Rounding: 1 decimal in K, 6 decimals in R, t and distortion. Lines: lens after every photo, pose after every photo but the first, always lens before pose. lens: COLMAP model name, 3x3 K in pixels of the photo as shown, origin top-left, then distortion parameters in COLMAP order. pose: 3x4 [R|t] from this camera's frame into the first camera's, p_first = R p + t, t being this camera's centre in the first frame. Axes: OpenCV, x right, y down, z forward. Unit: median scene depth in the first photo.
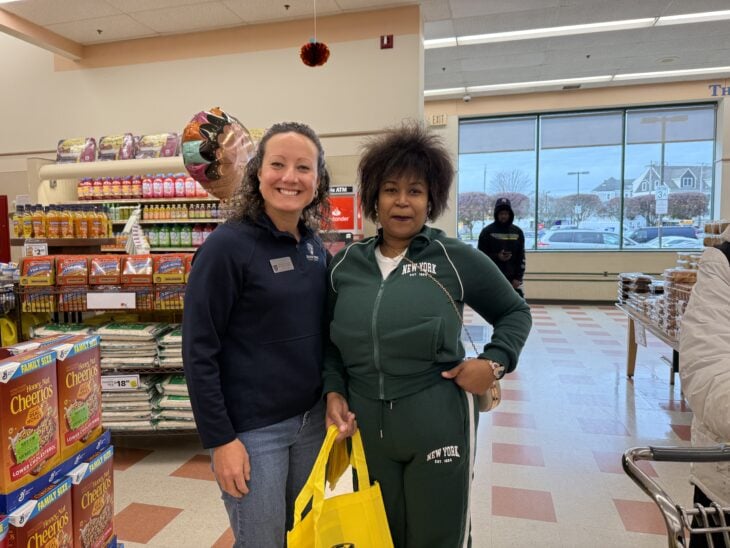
lens RADIAL K [[510.6, 0, 365.0], [0, 510.6, 274.0], [0, 0, 1]] dist [0.001275, 0.000665]
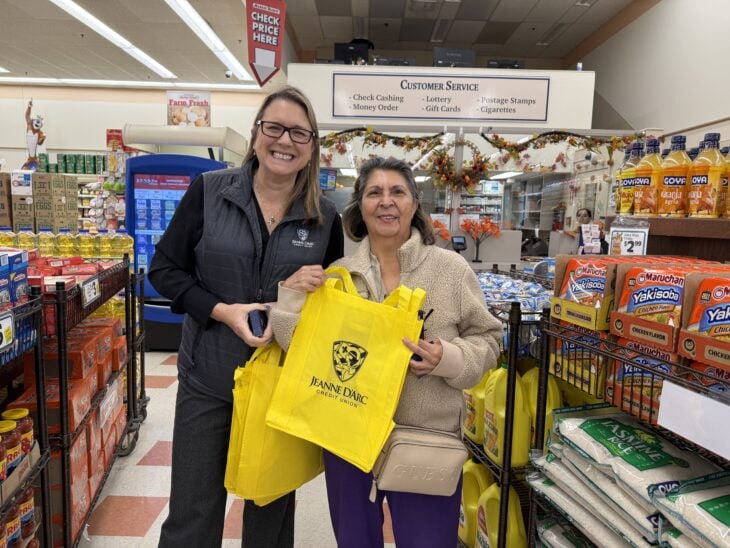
lens RADIAL K [[510.6, 0, 365.0], [0, 510.6, 274.0], [0, 0, 1]] dist [0.001275, 0.000665]
pose [[0.235464, 0.129581, -0.963206, -0.255388], [-0.114279, 0.987888, 0.104965, -0.039541], [0.965141, 0.085358, 0.247420, 0.663101]]
